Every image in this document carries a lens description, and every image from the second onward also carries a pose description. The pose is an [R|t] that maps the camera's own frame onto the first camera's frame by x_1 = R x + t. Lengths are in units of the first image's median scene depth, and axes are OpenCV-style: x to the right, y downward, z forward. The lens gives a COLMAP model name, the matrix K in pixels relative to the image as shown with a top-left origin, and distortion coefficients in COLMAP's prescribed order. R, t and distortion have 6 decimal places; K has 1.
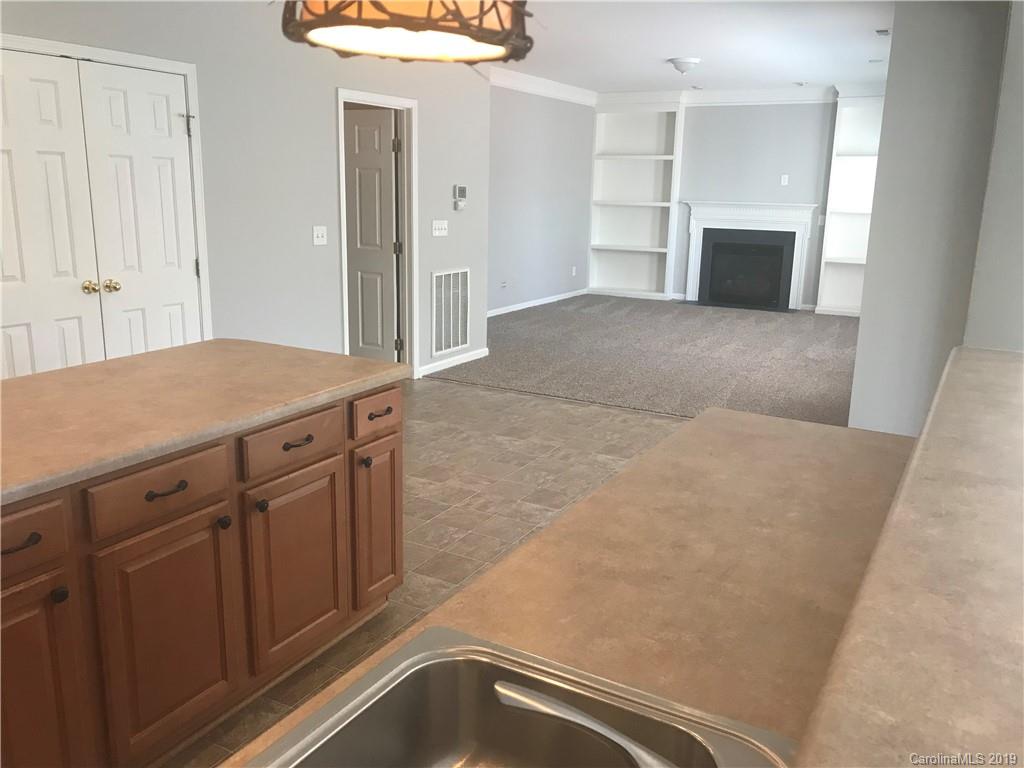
lens RADIAL K [[845.2, 0, 508.9], [0, 845.2, 383.7], [0, 0, 1]] dist [0.039764, -0.045498]
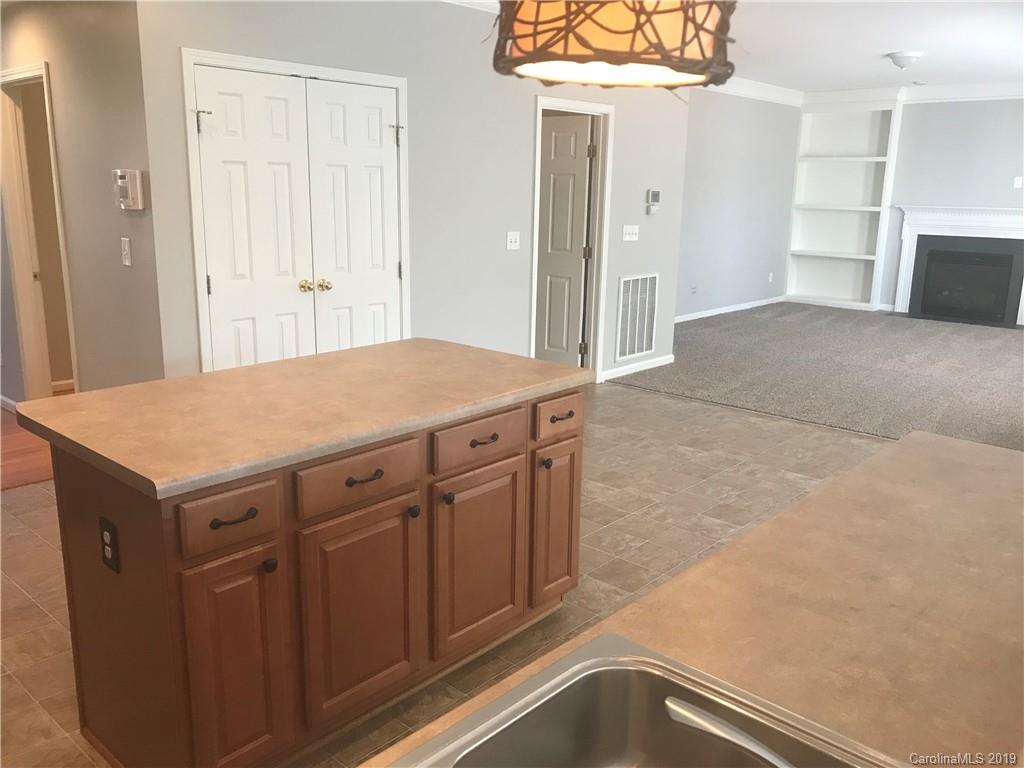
lens RADIAL K [[845.2, 0, 503.9], [0, 845.2, 382.6], [0, 0, 1]] dist [0.039764, -0.045498]
pose [[0.974484, 0.045502, -0.219797, 0.000189], [-0.046594, 0.998914, 0.000213, -0.003303], [0.219568, 0.010034, 0.975546, -0.008553]]
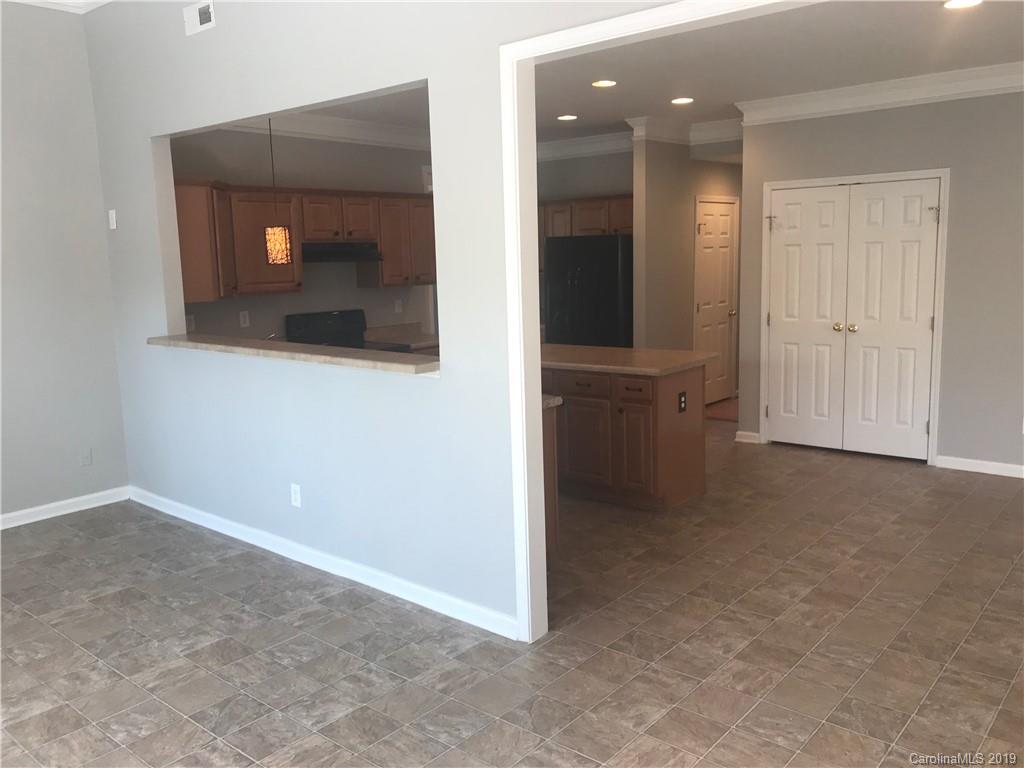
lens RADIAL K [[845.2, 0, 520.4], [0, 845.2, 378.6], [0, 0, 1]] dist [0.039764, -0.045498]
pose [[-0.183634, 0.126193, -0.974861, 2.409418], [-0.203655, 0.965324, 0.163321, -0.338413], [0.961667, 0.228527, -0.151567, 1.497275]]
